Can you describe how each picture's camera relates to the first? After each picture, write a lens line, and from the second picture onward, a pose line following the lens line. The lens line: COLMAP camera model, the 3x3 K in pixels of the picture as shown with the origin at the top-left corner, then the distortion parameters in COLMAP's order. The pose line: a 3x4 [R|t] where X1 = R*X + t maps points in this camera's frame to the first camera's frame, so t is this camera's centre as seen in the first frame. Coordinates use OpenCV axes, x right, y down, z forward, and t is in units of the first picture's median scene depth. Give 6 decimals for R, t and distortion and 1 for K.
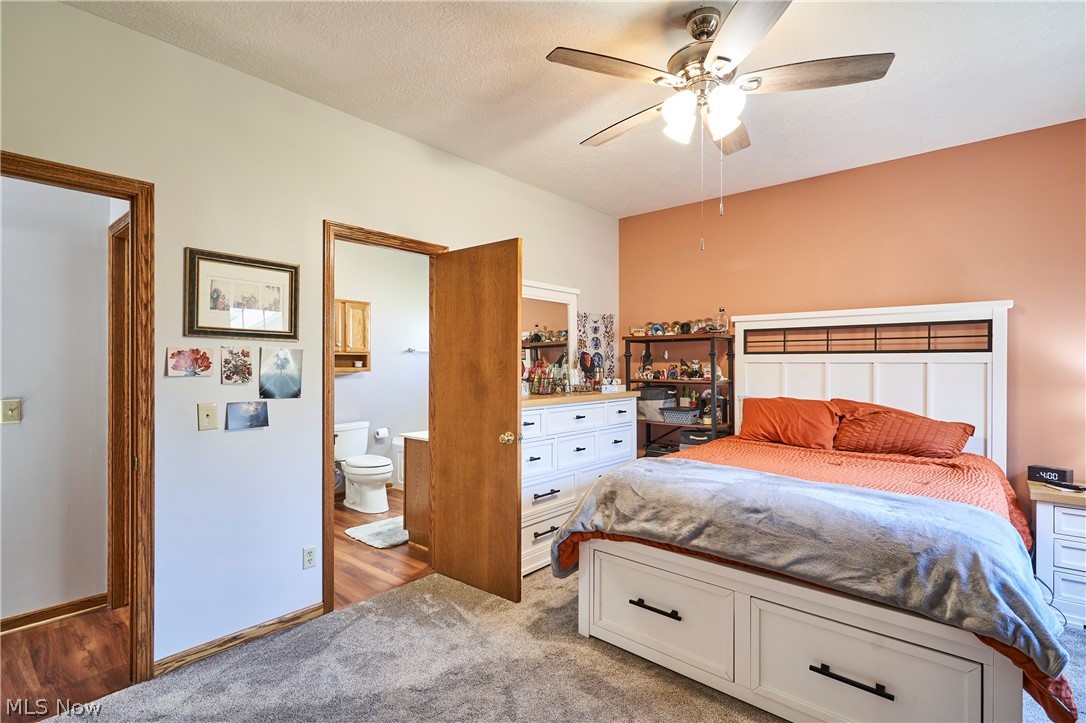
lens RADIAL K [[512.1, 0, 549.1], [0, 512.1, 364.7], [0, 0, 1]] dist [0.000285, 0.002000]
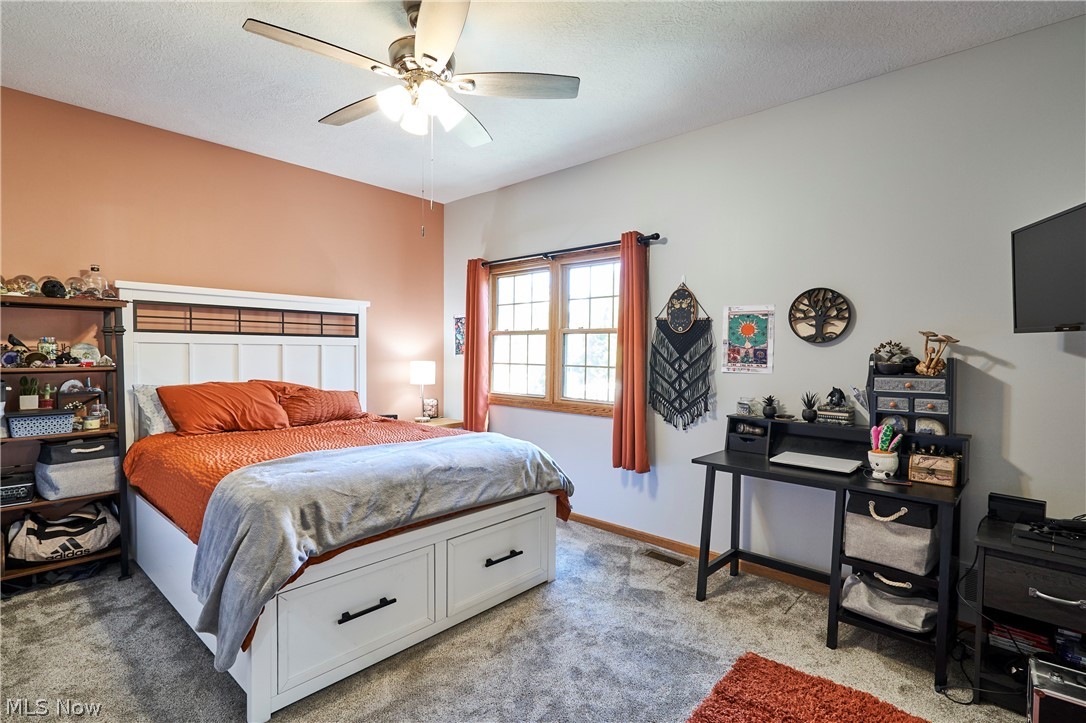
lens RADIAL K [[512.1, 0, 548.1], [0, 512.1, 352.9], [0, 0, 1]] dist [0.000285, 0.002000]
pose [[0.029289, -0.008156, 0.999538, -0.429888], [-0.007960, 0.999933, 0.008392, 0.000411], [-0.999539, -0.008202, 0.029222, 0.394291]]
